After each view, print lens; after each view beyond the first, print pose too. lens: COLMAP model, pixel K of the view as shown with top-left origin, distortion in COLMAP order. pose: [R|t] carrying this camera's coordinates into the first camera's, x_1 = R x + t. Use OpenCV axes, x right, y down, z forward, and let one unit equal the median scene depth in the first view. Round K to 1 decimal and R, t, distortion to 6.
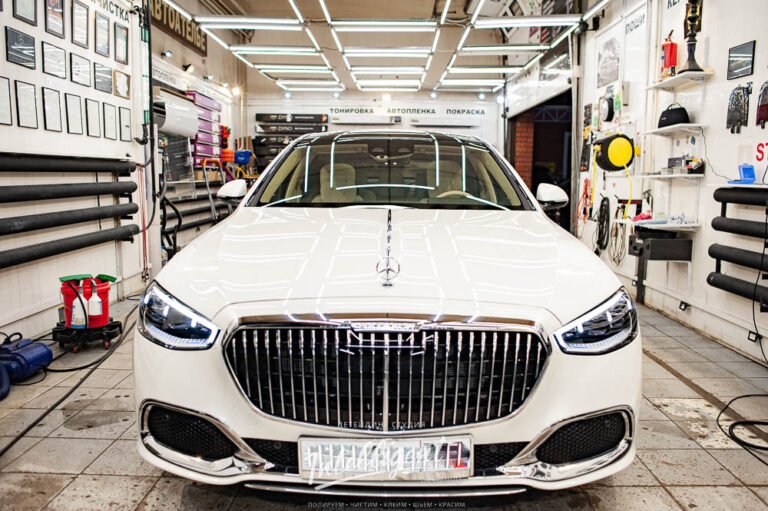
lens RADIAL K [[626.5, 0, 386.0], [0, 626.5, 256.7], [0, 0, 1]] dist [-0.066981, 0.065723]
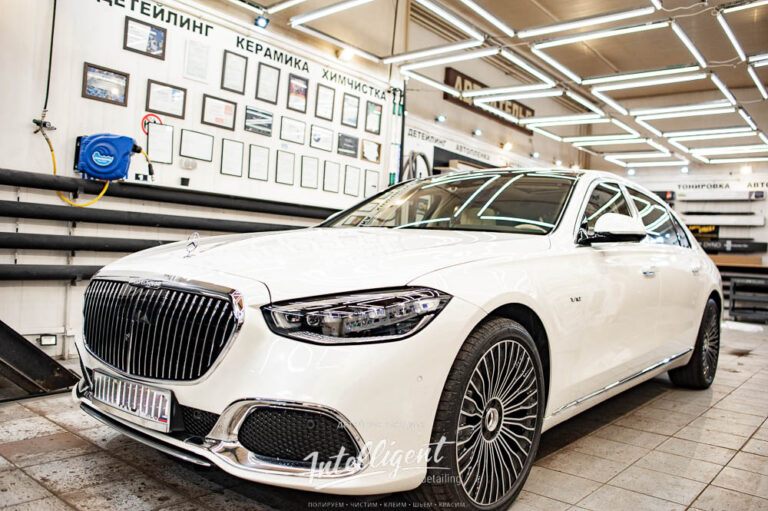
lens RADIAL K [[626.5, 0, 385.8], [0, 626.5, 256.4], [0, 0, 1]] dist [-0.066981, 0.065723]
pose [[0.785494, 0.038130, -0.617694, 0.337925], [-0.129328, 0.986177, -0.103584, 0.039282], [0.605206, 0.161249, 0.779567, 0.118022]]
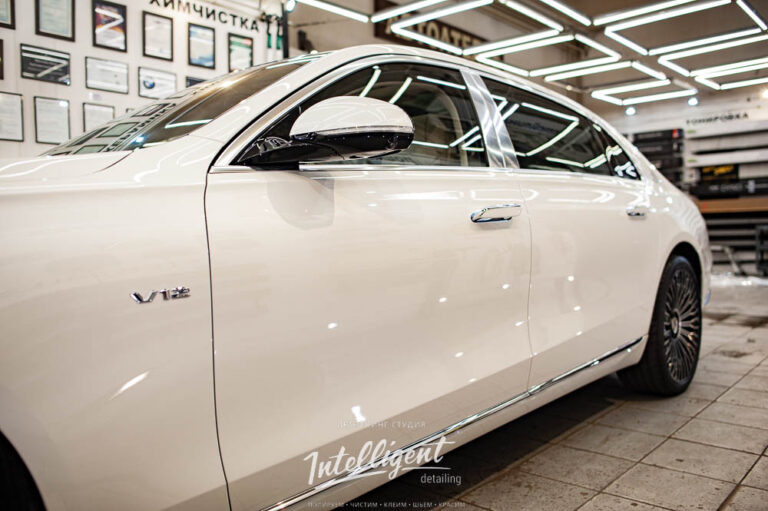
lens RADIAL K [[626.5, 0, 381.3], [0, 626.5, 257.1], [0, 0, 1]] dist [-0.066981, 0.065723]
pose [[0.745676, 0.006867, -0.666273, 0.340613], [-0.059554, 0.996632, -0.056379, -0.004942], [0.663641, 0.081720, 0.743574, 0.468816]]
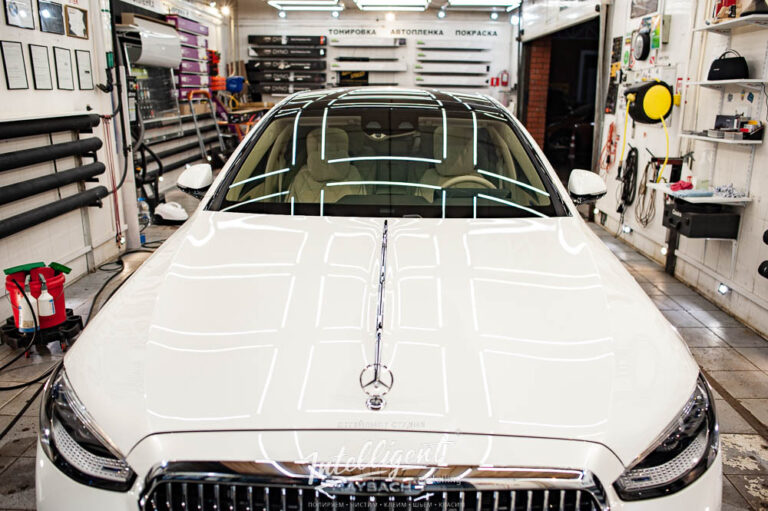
lens RADIAL K [[626.5, 0, 386.6], [0, 626.5, 257.8], [0, 0, 1]] dist [-0.066981, 0.065723]
pose [[0.999972, 0.002374, -0.007145, 0.006775], [-0.001363, 0.990375, 0.138402, -0.074956], [0.007405, -0.138388, 0.990350, 0.116369]]
